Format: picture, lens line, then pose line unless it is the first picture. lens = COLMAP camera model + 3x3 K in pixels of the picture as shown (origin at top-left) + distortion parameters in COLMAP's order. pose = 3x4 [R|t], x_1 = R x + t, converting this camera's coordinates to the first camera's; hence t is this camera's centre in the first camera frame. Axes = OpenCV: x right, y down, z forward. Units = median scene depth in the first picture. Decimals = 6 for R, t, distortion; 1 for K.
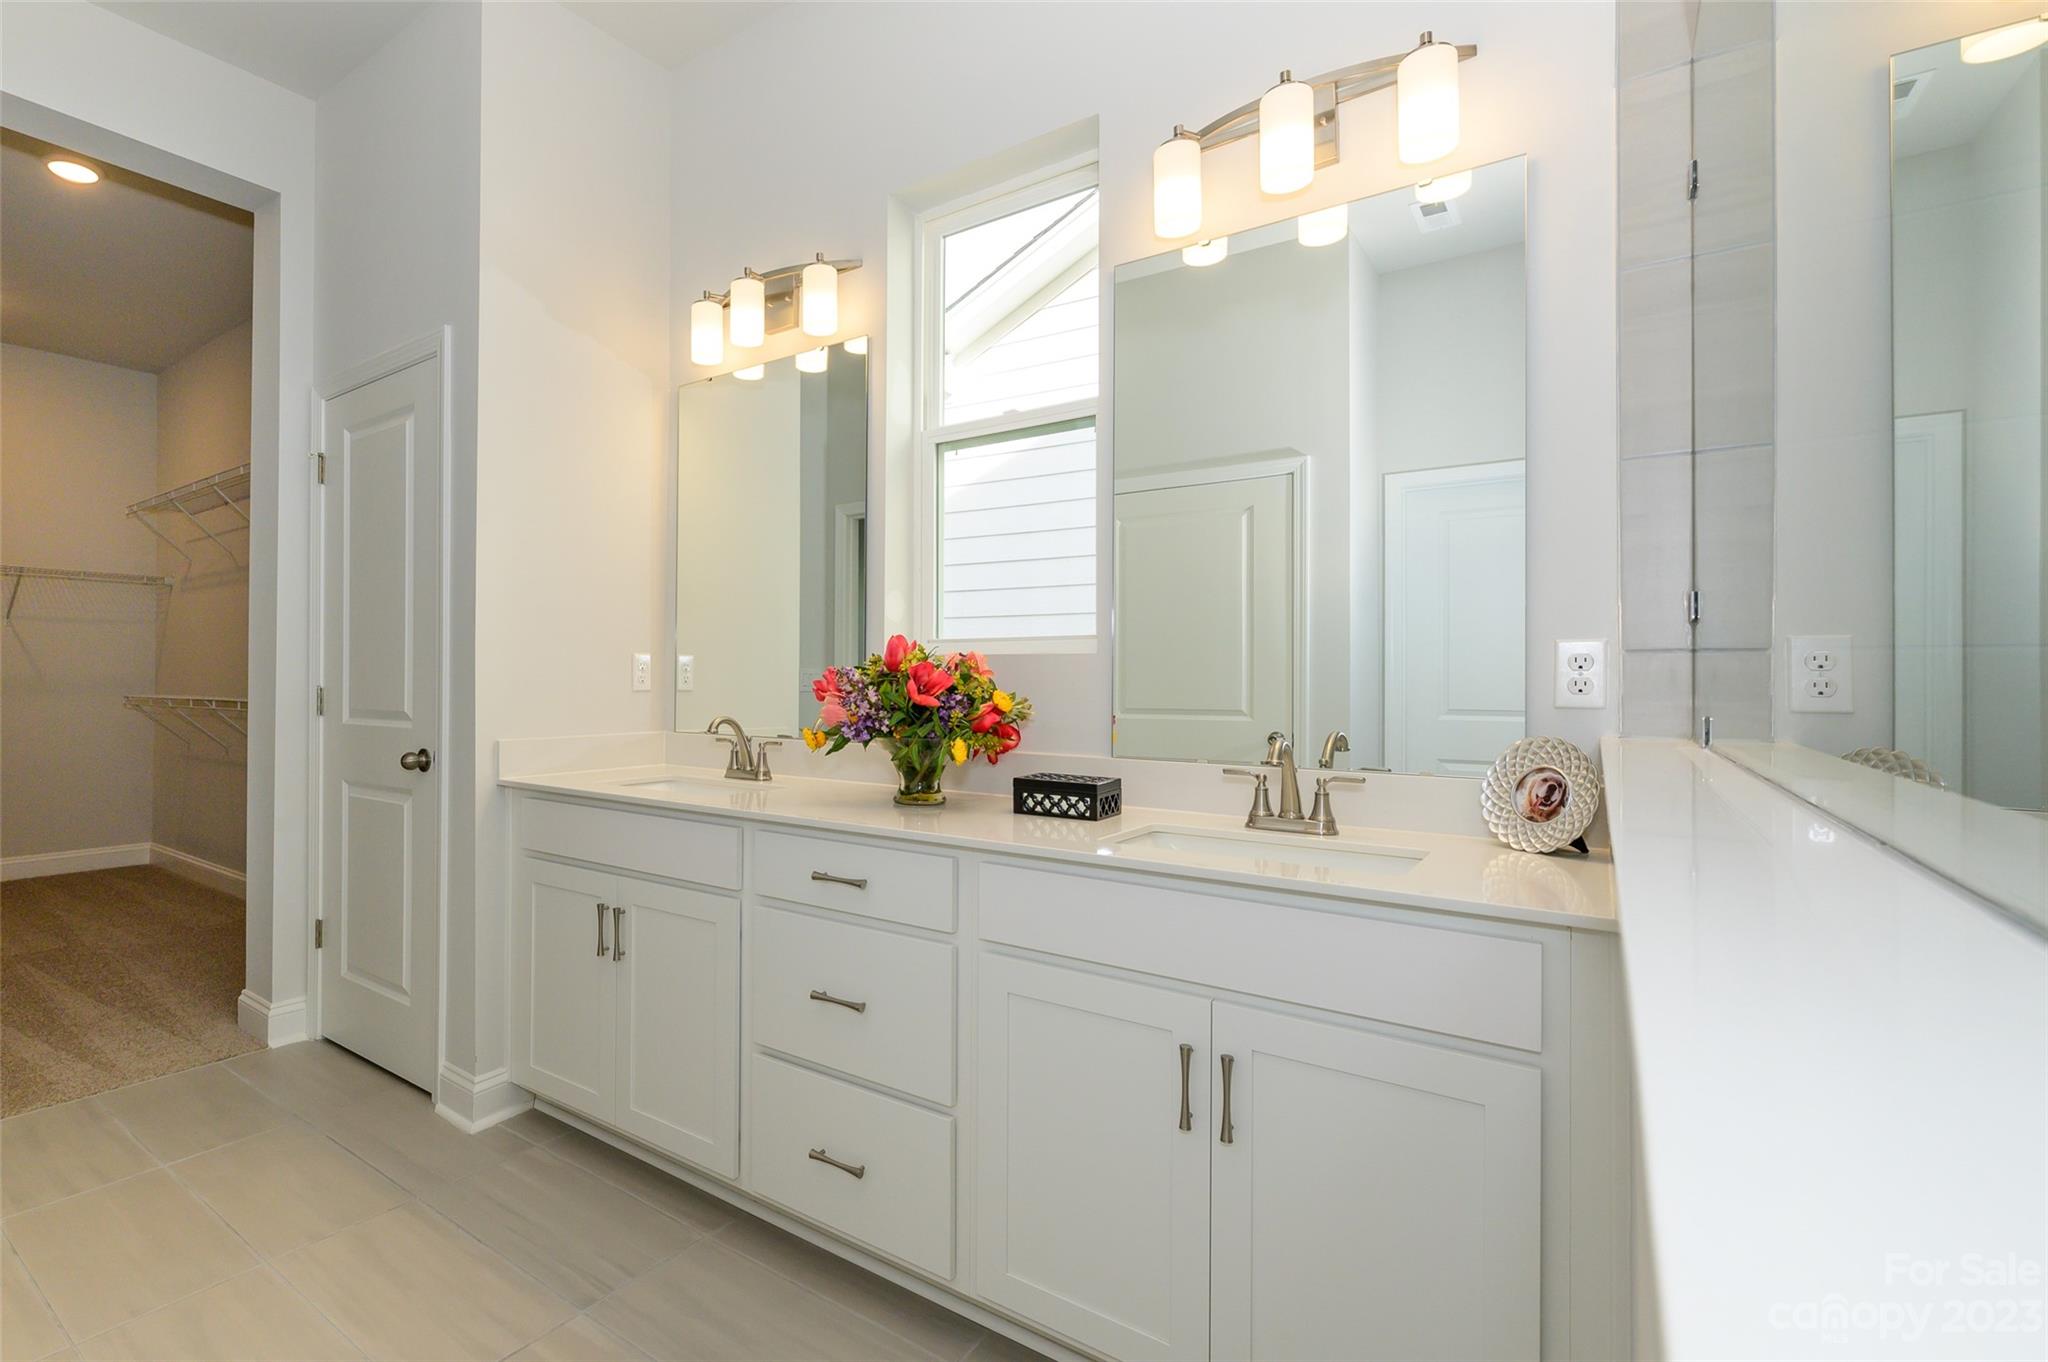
lens RADIAL K [[882.8, 0, 1015.5], [0, 882.8, 695.0], [0, 0, 1]] dist [-0.001830, 0.000163]
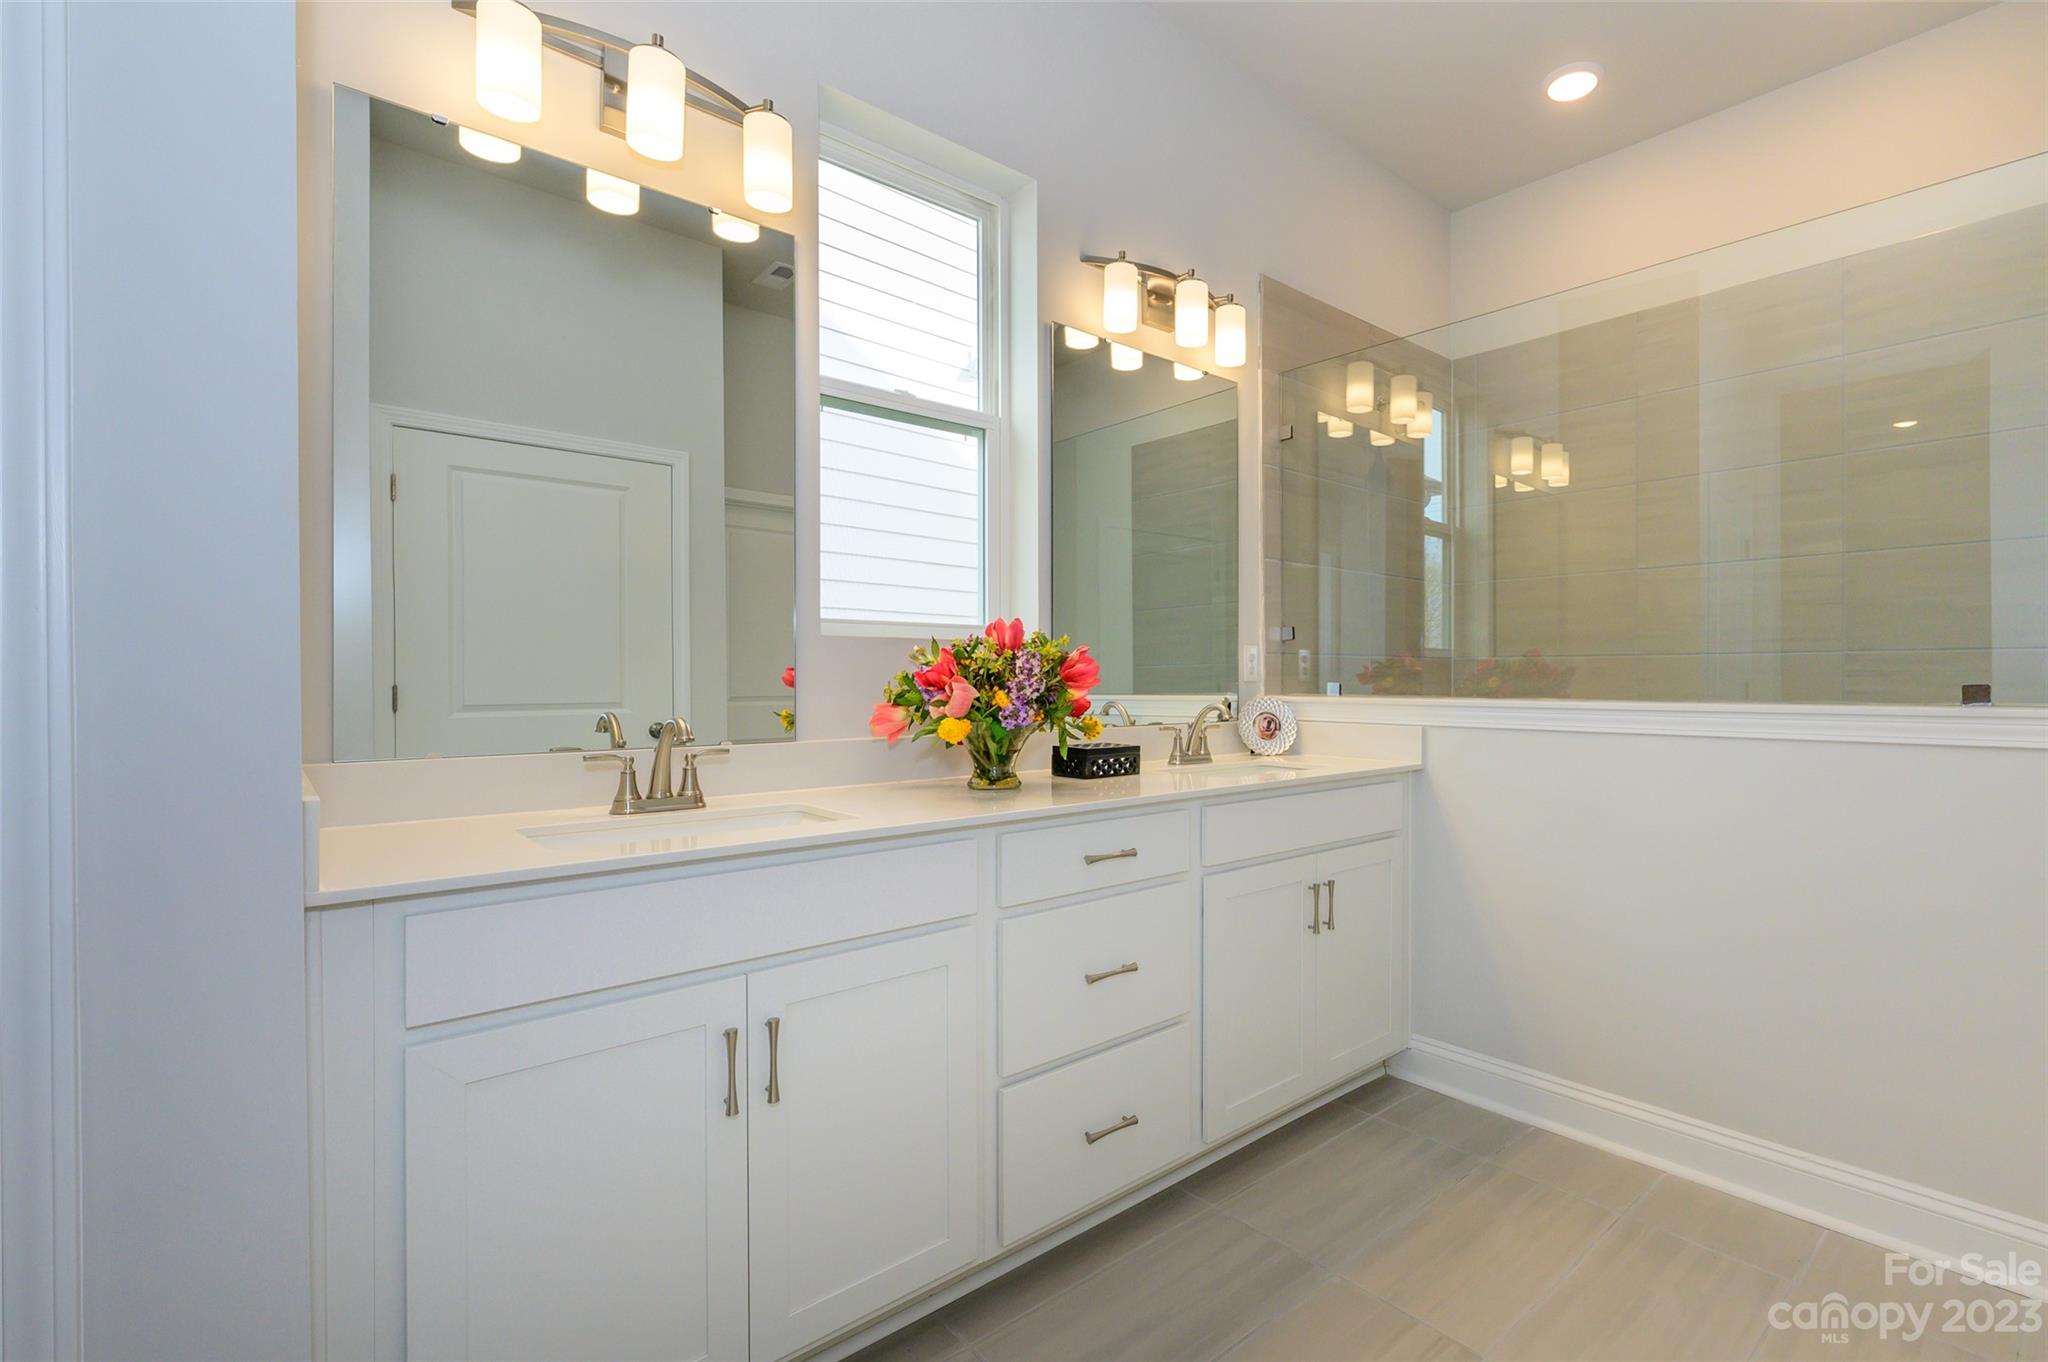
lens RADIAL K [[832.0, 0, 1034.4], [0, 832.0, 681.8], [0, 0, 1]] dist [0.000411, -0.000372]
pose [[0.324307, -0.016356, 0.945811, -0.984095], [0.003111, 0.999864, 0.016224, -0.013041], [-0.945947, -0.002319, 0.324313, 0.650488]]
